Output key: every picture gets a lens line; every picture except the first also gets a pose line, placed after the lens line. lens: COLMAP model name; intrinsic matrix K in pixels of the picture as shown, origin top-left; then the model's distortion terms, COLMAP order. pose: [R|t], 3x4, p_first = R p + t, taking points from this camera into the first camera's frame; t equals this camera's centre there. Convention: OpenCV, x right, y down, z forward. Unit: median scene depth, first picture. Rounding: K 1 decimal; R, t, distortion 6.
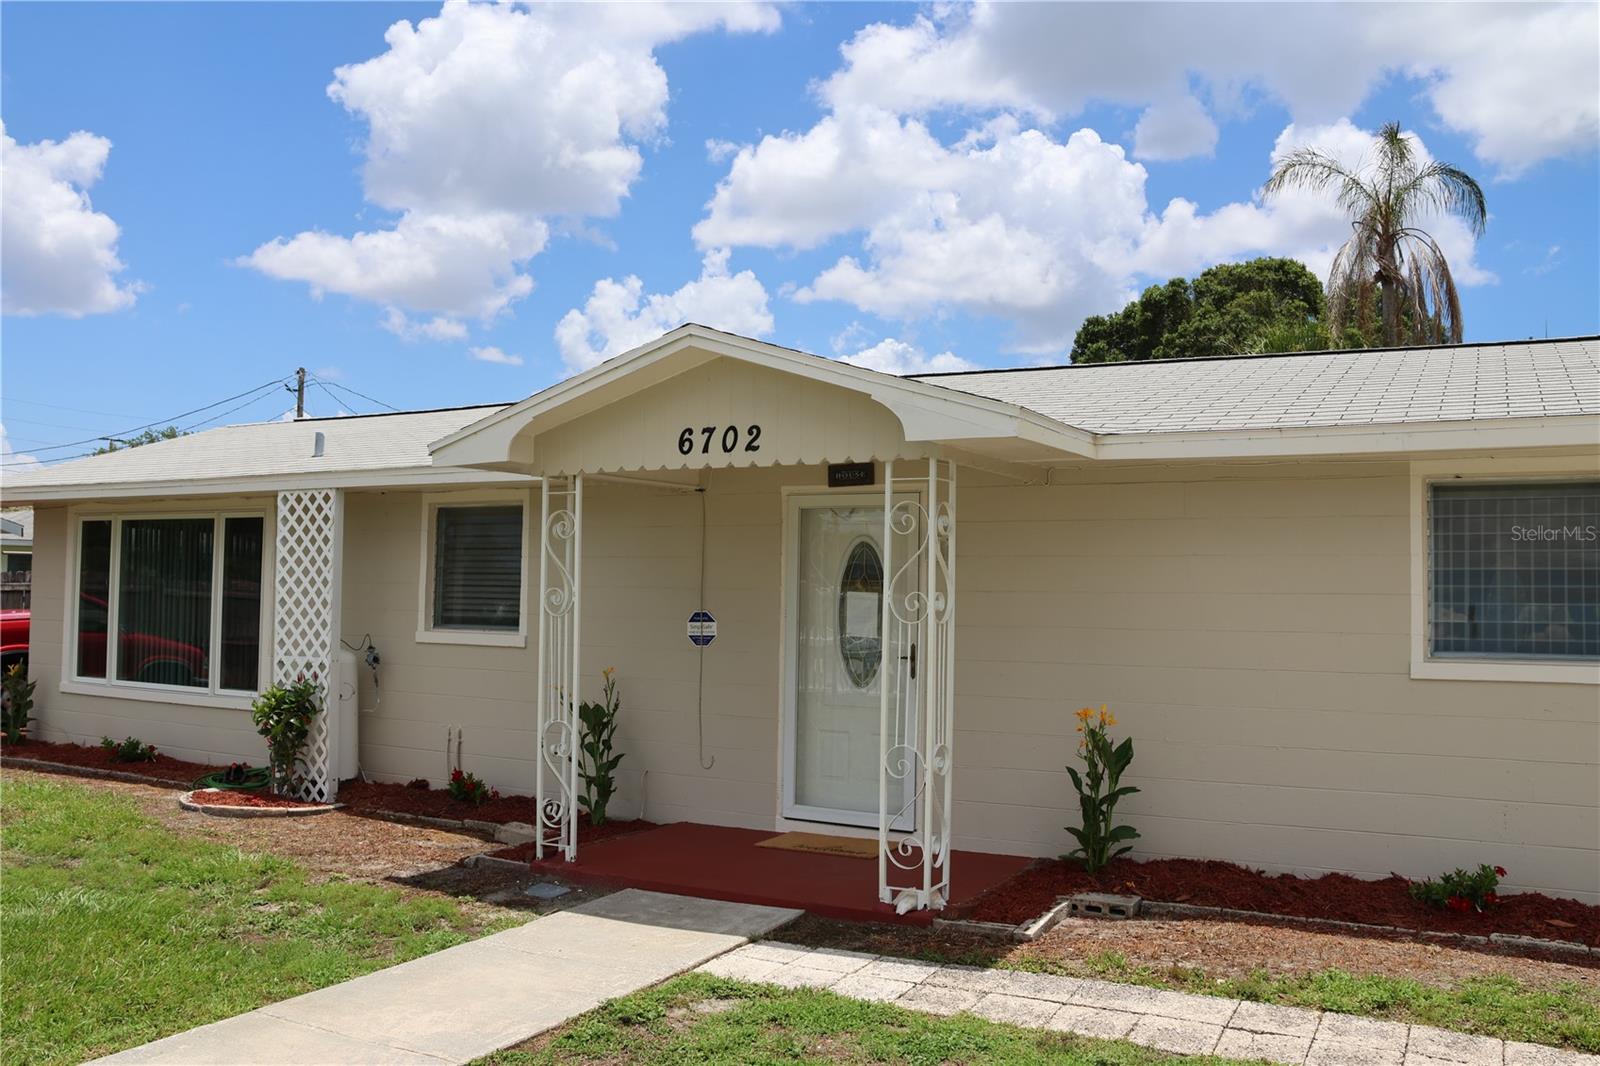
lens RADIAL K [[1341.7, 0, 796.2], [0, 1341.7, 527.6], [0, 0, 1]] dist [-0.148231, 0.124882]
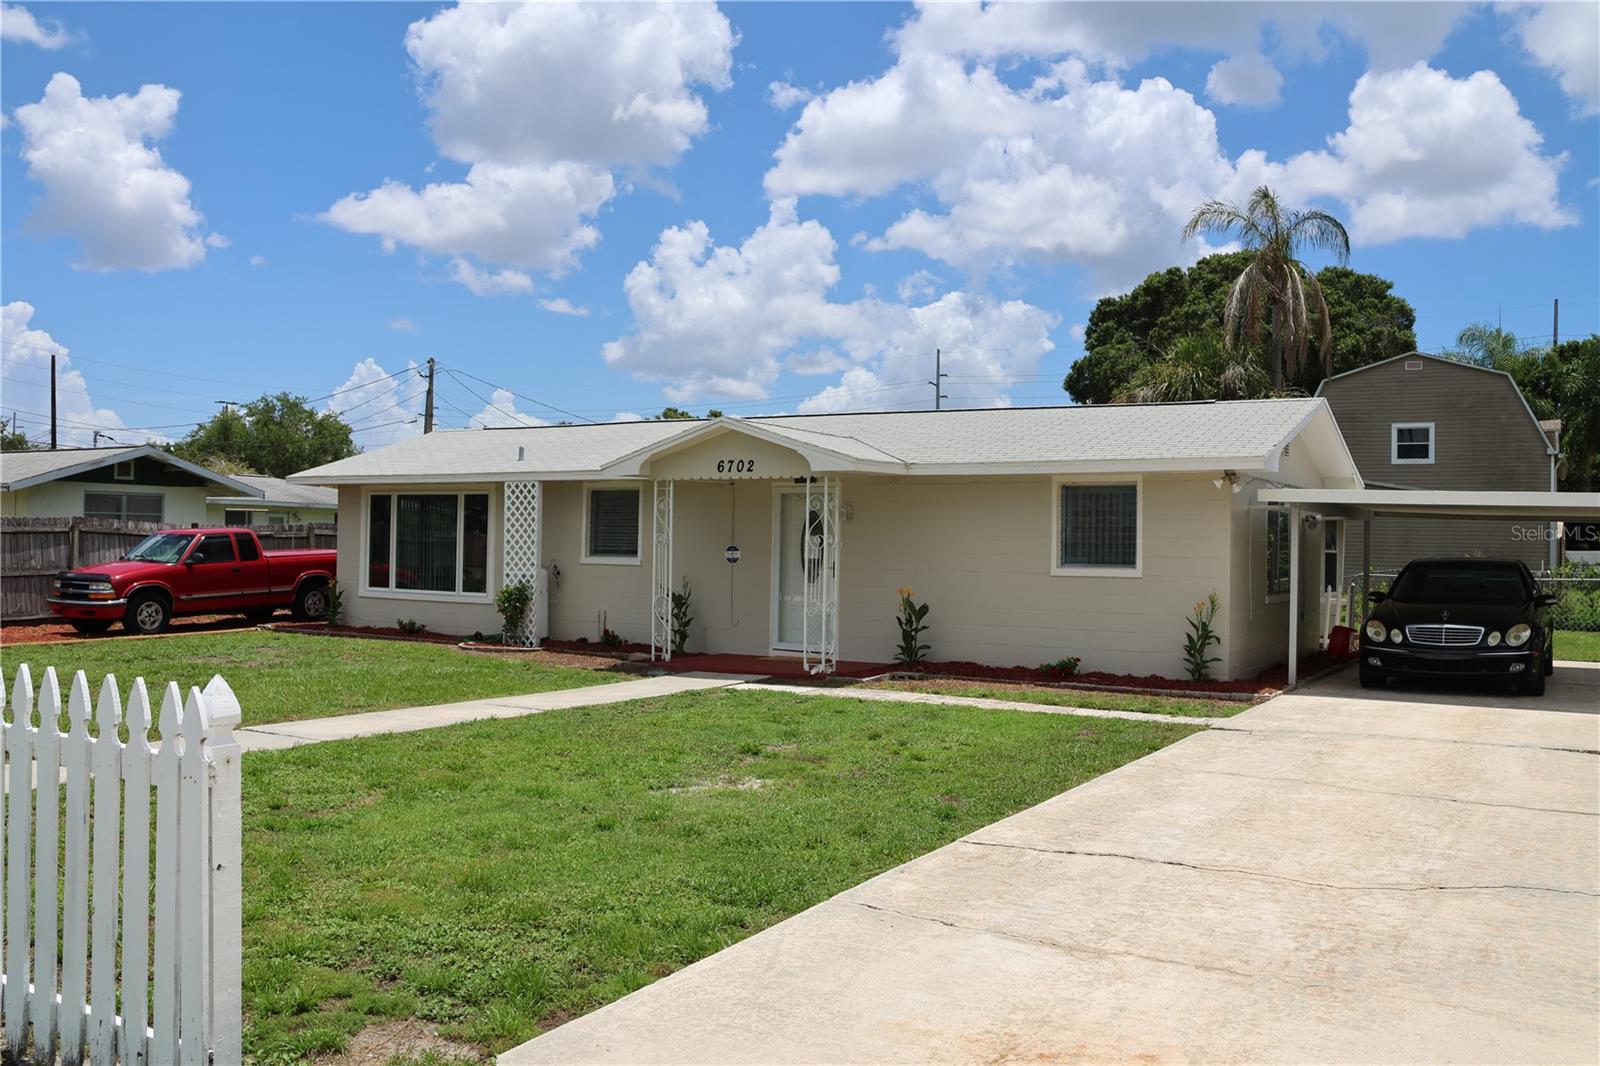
lens RADIAL K [[1341.7, 0, 796.2], [0, 1341.7, 527.6], [0, 0, 1]] dist [-0.148231, 0.124882]
pose [[0.998666, 0.001354, -0.051625, 0.111355], [0.000575, 0.999303, 0.037339, -0.033400], [0.051640, -0.037319, 0.997968, -0.857403]]
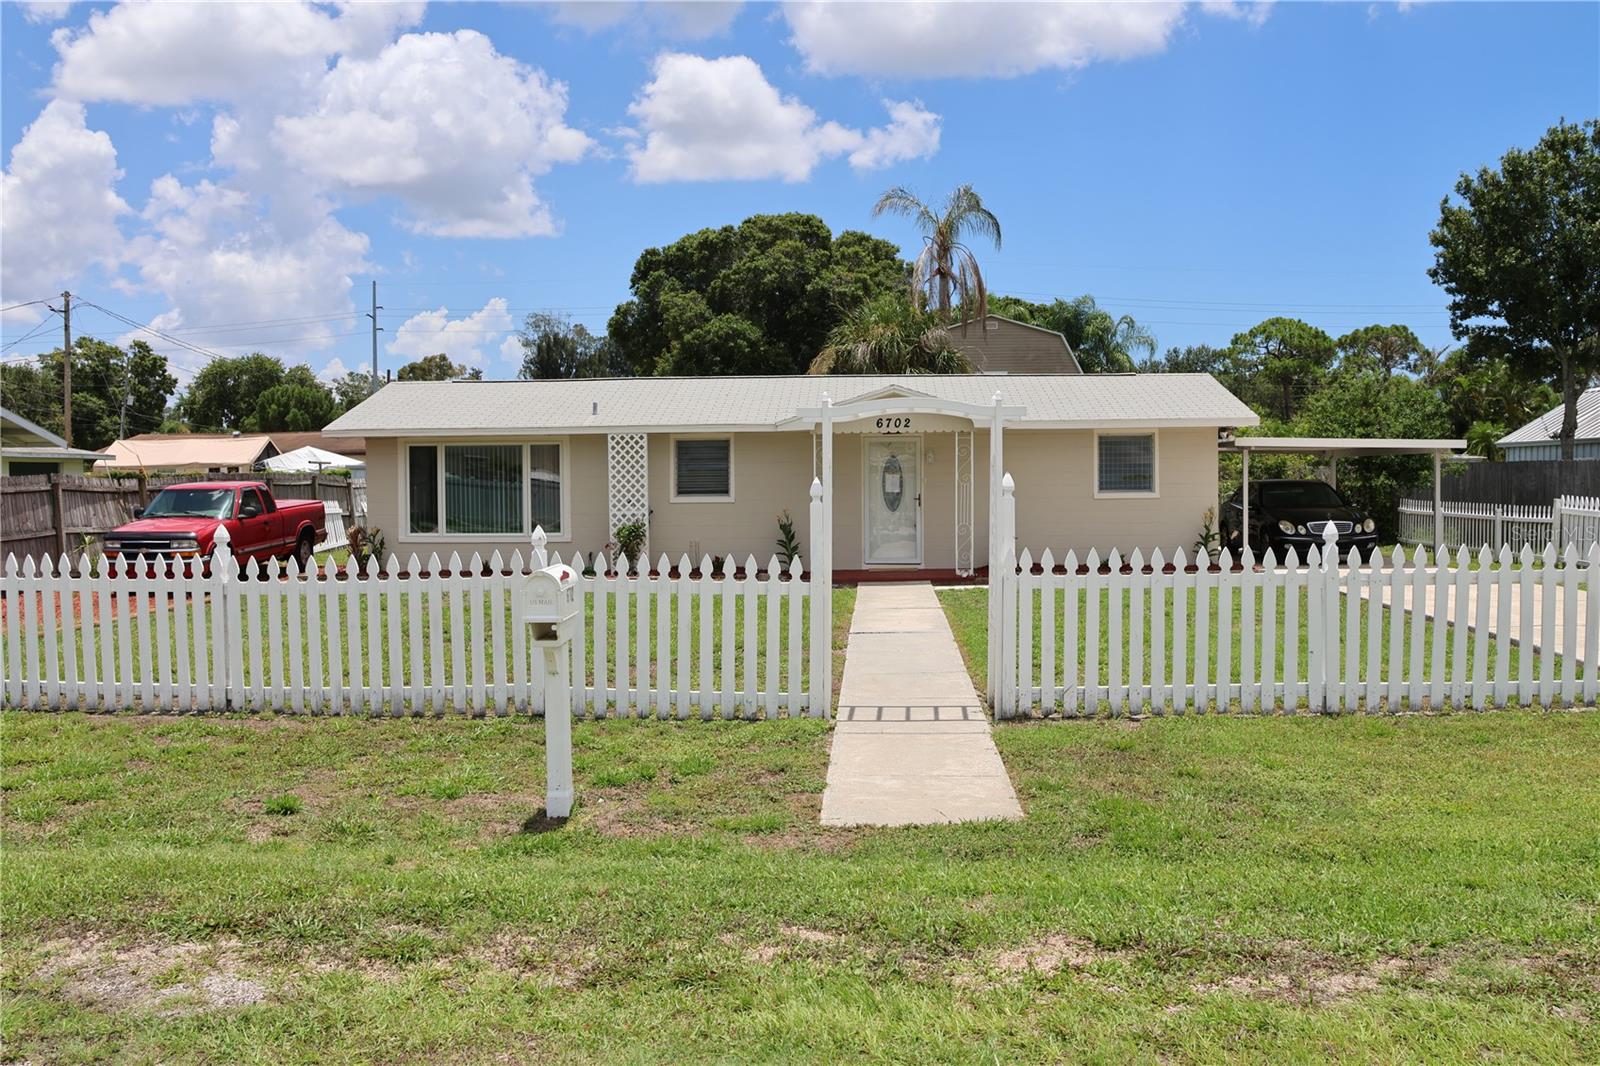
lens RADIAL K [[1344.3, 0, 795.2], [0, 1344.3, 493.5], [0, 0, 1]] dist [-0.149041, 0.122503]
pose [[0.907139, -0.028479, 0.419867, -1.046010], [0.001137, 0.997870, 0.065227, -0.073367], [-0.420831, -0.058693, 0.905239, -1.094985]]
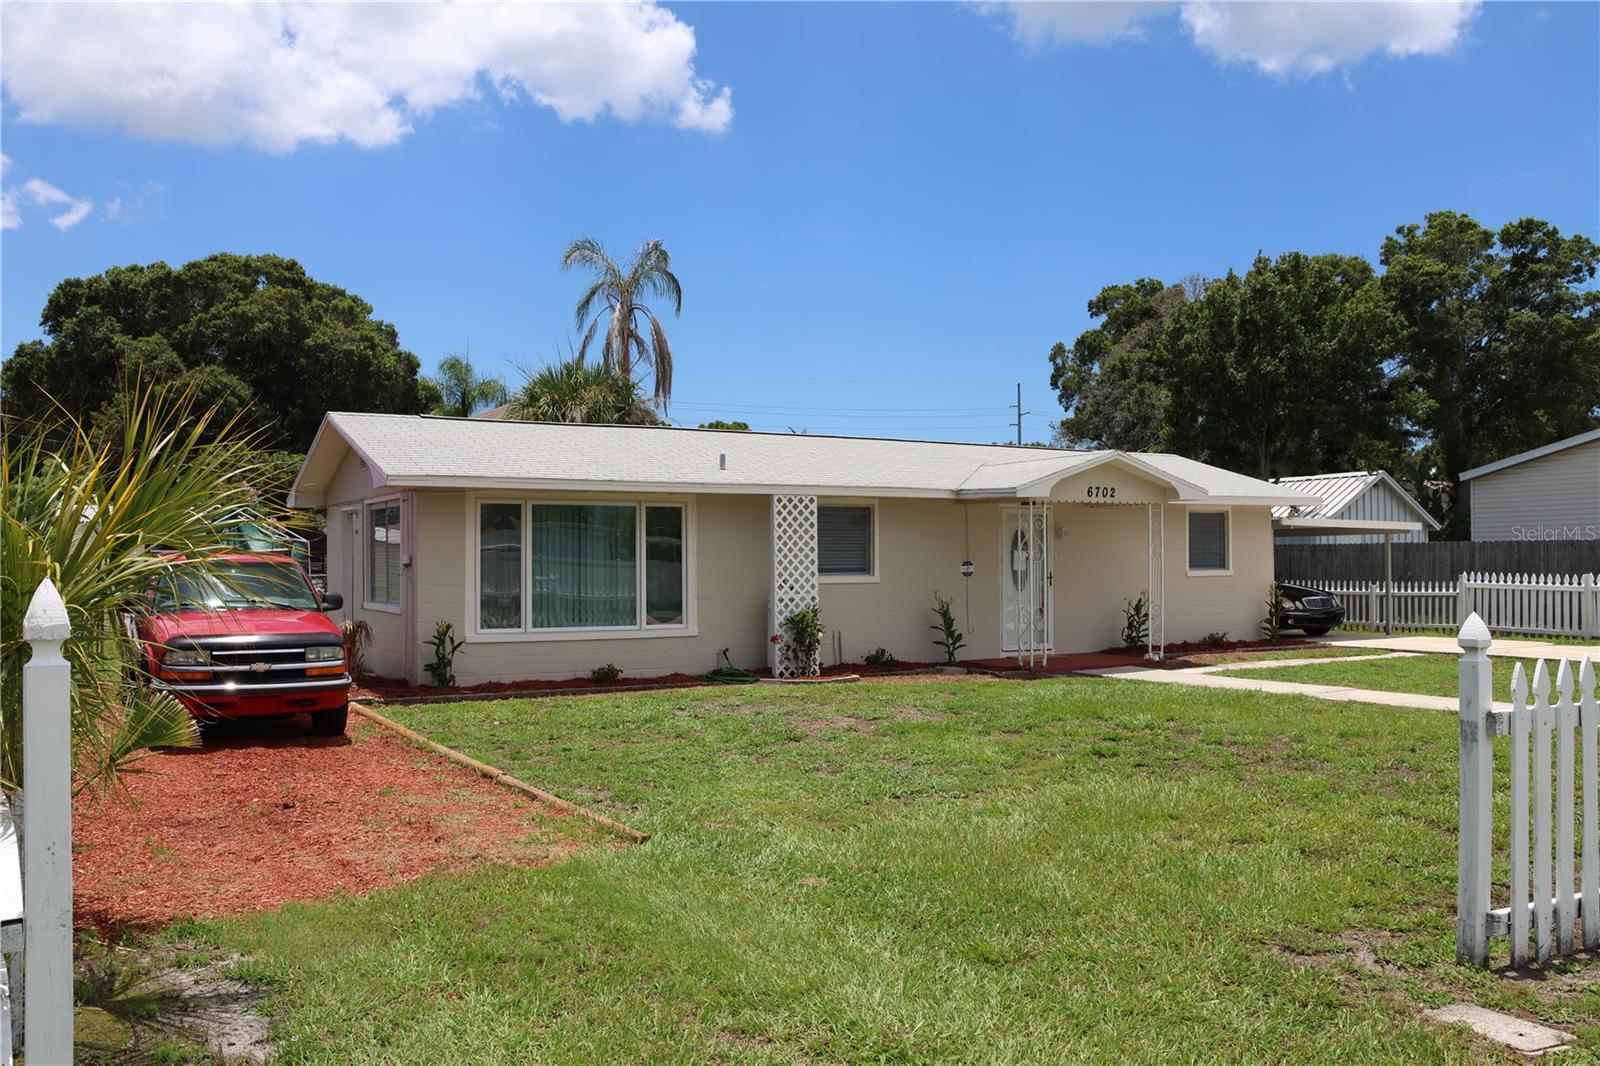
lens RADIAL K [[1341.7, 0, 796.2], [0, 1341.7, 527.6], [0, 0, 1]] dist [-0.148231, 0.124882]
pose [[0.527502, 0.003111, 0.849548, -1.830763], [-0.030318, 0.999425, 0.015166, -0.013077], [-0.849013, -0.033757, 0.527293, 0.098227]]
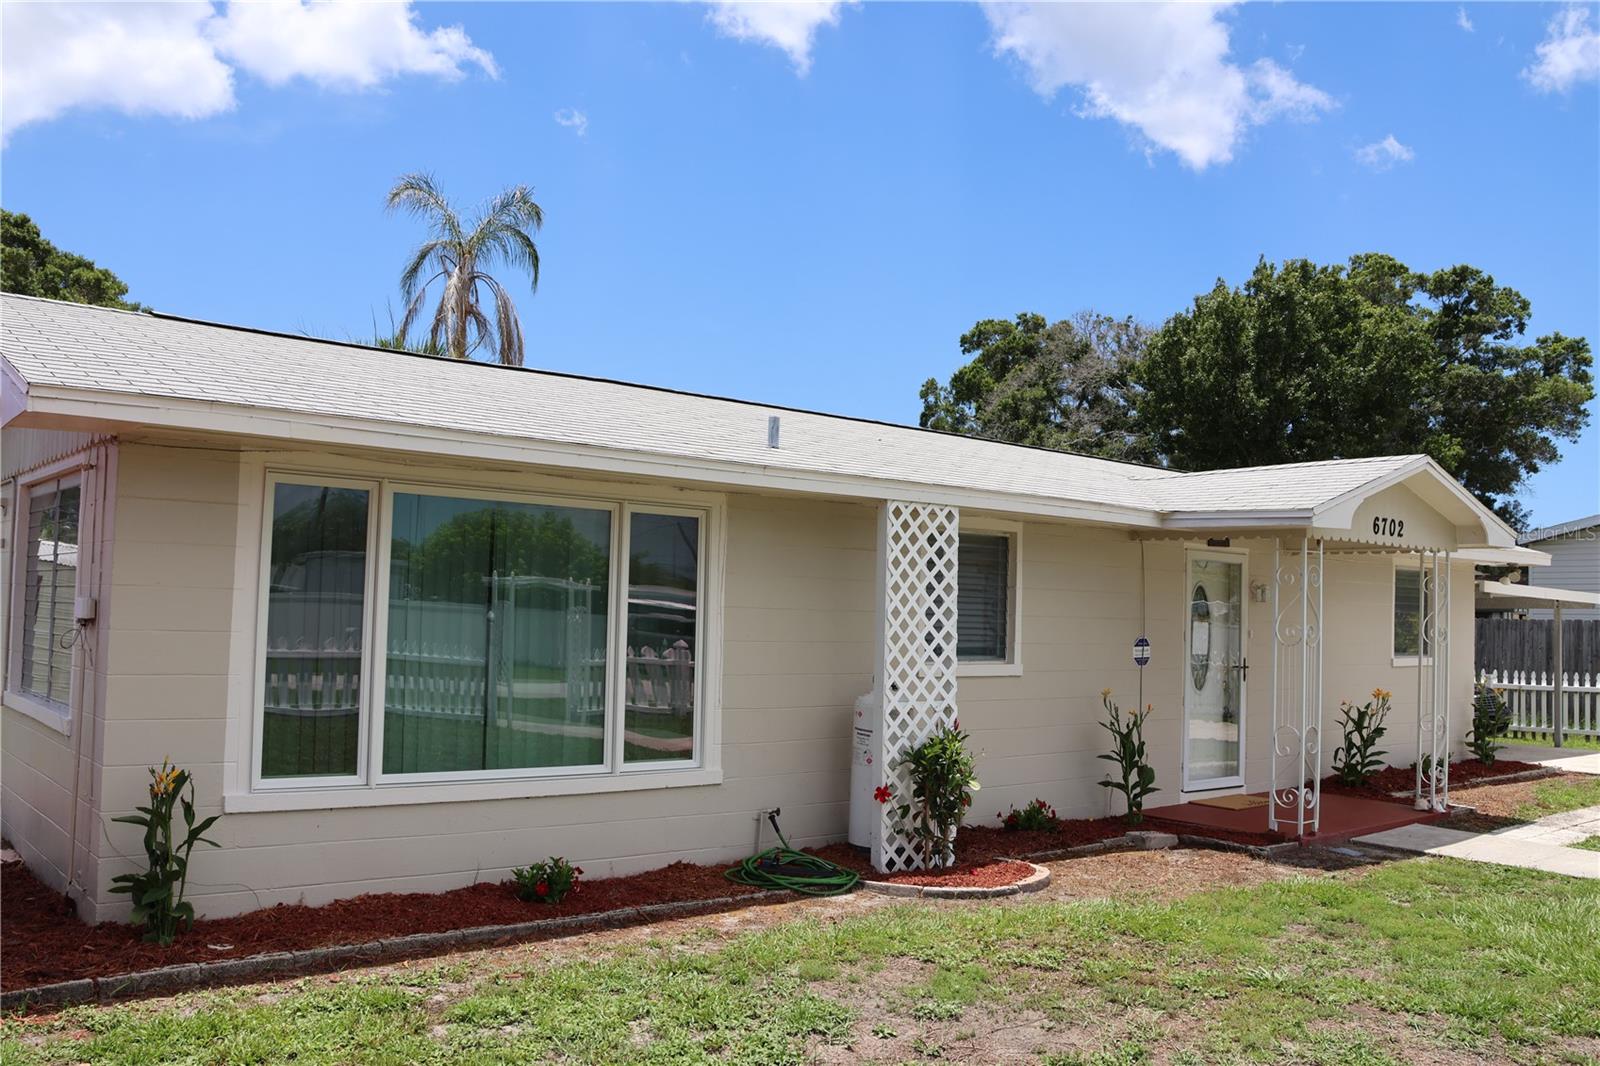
lens RADIAL K [[1341.7, 0, 796.2], [0, 1341.7, 527.6], [0, 0, 1]] dist [-0.148231, 0.124882]
pose [[0.381256, 0.055115, 0.922825, -1.199663], [-0.067753, 0.997203, -0.031566, 0.019364], [-0.921983, -0.050490, 0.383924, 0.749132]]
